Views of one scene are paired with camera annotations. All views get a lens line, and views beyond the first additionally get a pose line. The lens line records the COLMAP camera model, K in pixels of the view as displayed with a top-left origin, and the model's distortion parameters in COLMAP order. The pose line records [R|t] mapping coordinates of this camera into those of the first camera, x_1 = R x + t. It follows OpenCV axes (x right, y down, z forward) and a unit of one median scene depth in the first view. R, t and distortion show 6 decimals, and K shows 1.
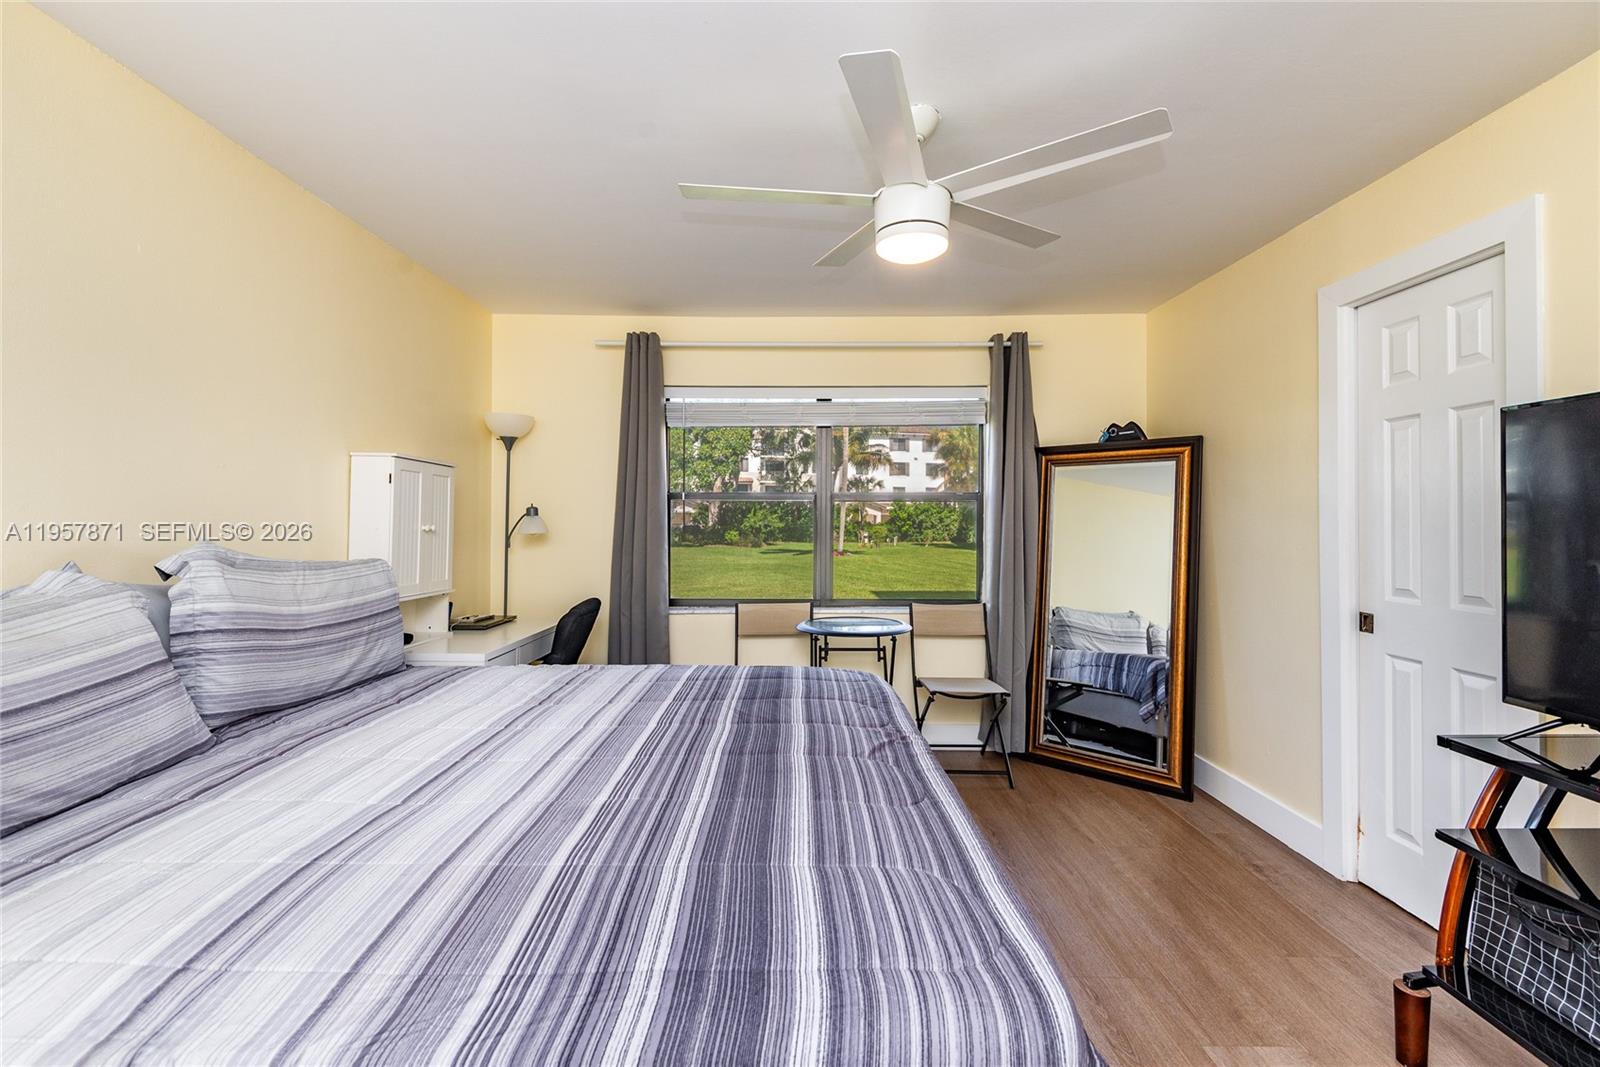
lens RADIAL K [[710.3, 0, 794.6], [0, 710.3, 524.0], [0, 0, 1]] dist [0.000726, -0.000412]
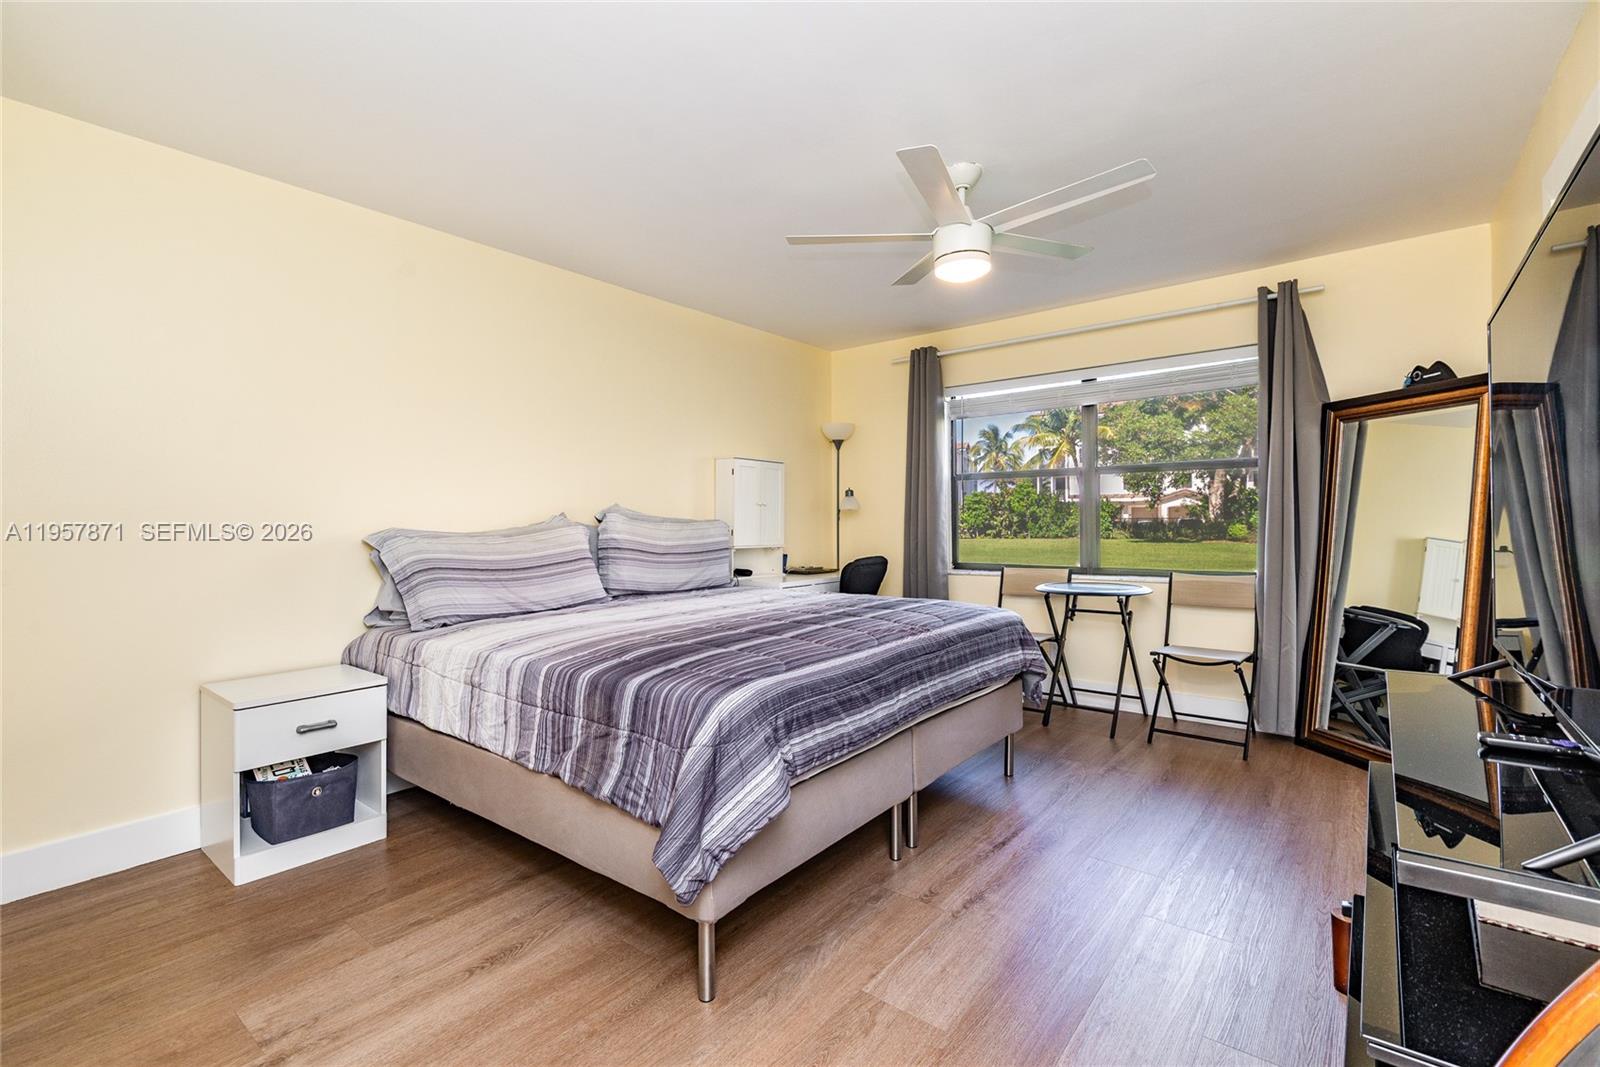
lens RADIAL K [[710.3, 0, 794.6], [0, 710.3, 524.0], [0, 0, 1]] dist [0.000726, -0.000412]
pose [[0.779203, -0.006807, -0.626735, 0.394889], [0.009759, 0.999952, 0.001272, 0.037910], [0.626696, -0.007107, 0.779232, -0.122517]]
